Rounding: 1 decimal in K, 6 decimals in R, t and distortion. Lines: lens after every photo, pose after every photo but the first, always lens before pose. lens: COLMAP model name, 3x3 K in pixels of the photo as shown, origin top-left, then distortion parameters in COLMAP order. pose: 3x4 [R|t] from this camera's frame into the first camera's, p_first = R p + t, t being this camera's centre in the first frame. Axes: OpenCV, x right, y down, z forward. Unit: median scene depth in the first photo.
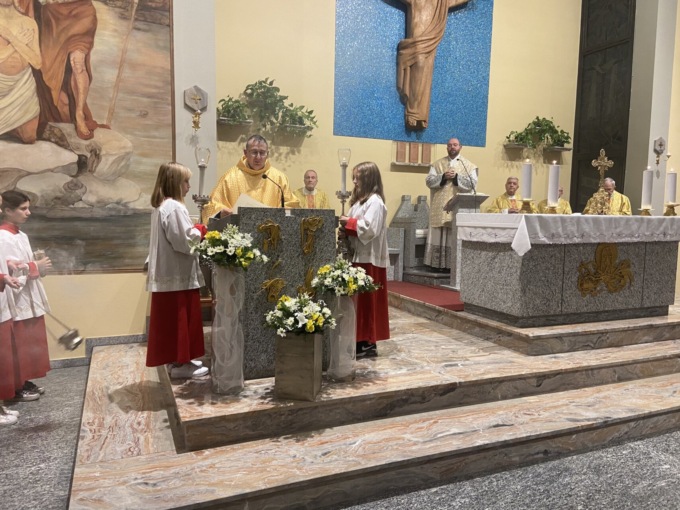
lens RADIAL K [[515.9, 0, 348.9], [0, 515.9, 259.0], [0, 0, 1]] dist [0.125896, -0.160214]
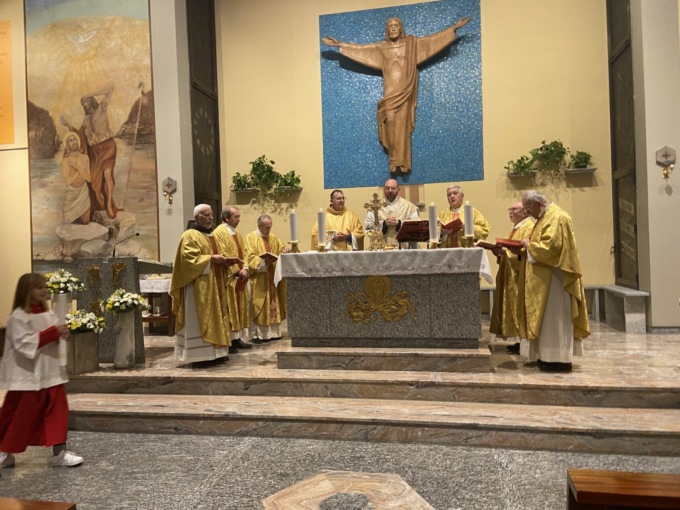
lens RADIAL K [[516.4, 0, 339.6], [0, 516.4, 250.8], [0, 0, 1]] dist [0.123845, -0.164347]
pose [[0.815662, -0.041117, -0.577066, 1.052460], [-0.006293, 0.996782, -0.079919, 0.004993], [0.578495, 0.068818, 0.812778, 0.062301]]
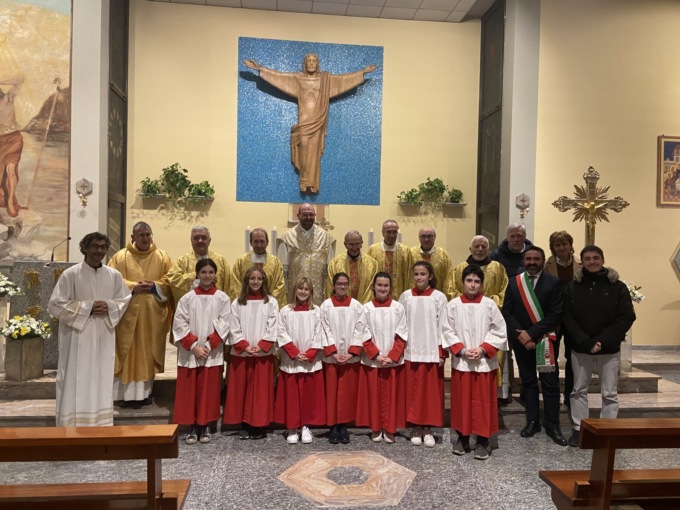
lens RADIAL K [[518.1, 0, 335.7], [0, 518.1, 254.2], [0, 0, 1]] dist [0.117263, -0.151517]
pose [[0.952593, 0.000768, -0.304247, 0.900338], [-0.028545, 0.995811, -0.086861, -0.004933], [0.302906, 0.091428, 0.948625, -0.202190]]
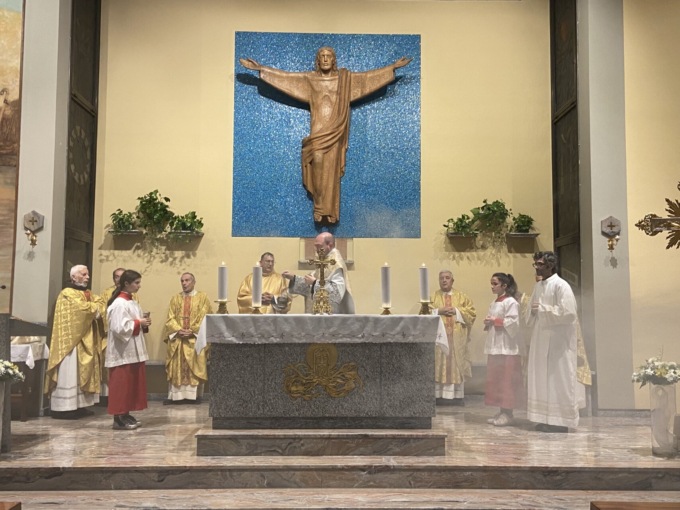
lens RADIAL K [[685.7, 0, 347.0], [0, 685.7, 253.1], [0, 0, 1]] dist [0.123388, -0.159899]
pose [[0.922578, -0.047264, -0.382905, 1.015679], [-0.022457, 0.984207, -0.175593, 0.026255], [0.385157, 0.170597, 0.906946, -0.147748]]
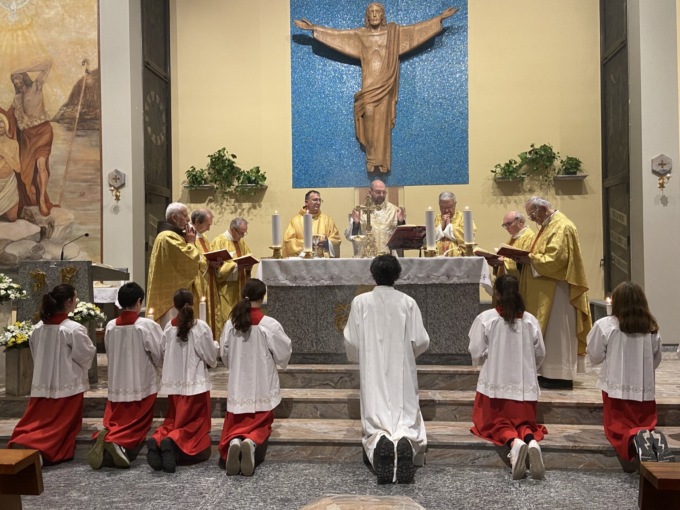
lens RADIAL K [[599.7, 0, 337.8], [0, 599.7, 249.0], [0, 0, 1]] dist [0.128691, -0.173364]
pose [[0.869626, -0.035616, -0.492424, 1.005383], [-0.015634, 0.994908, -0.099570, 0.016211], [0.493463, 0.094288, 0.864641, -0.039153]]
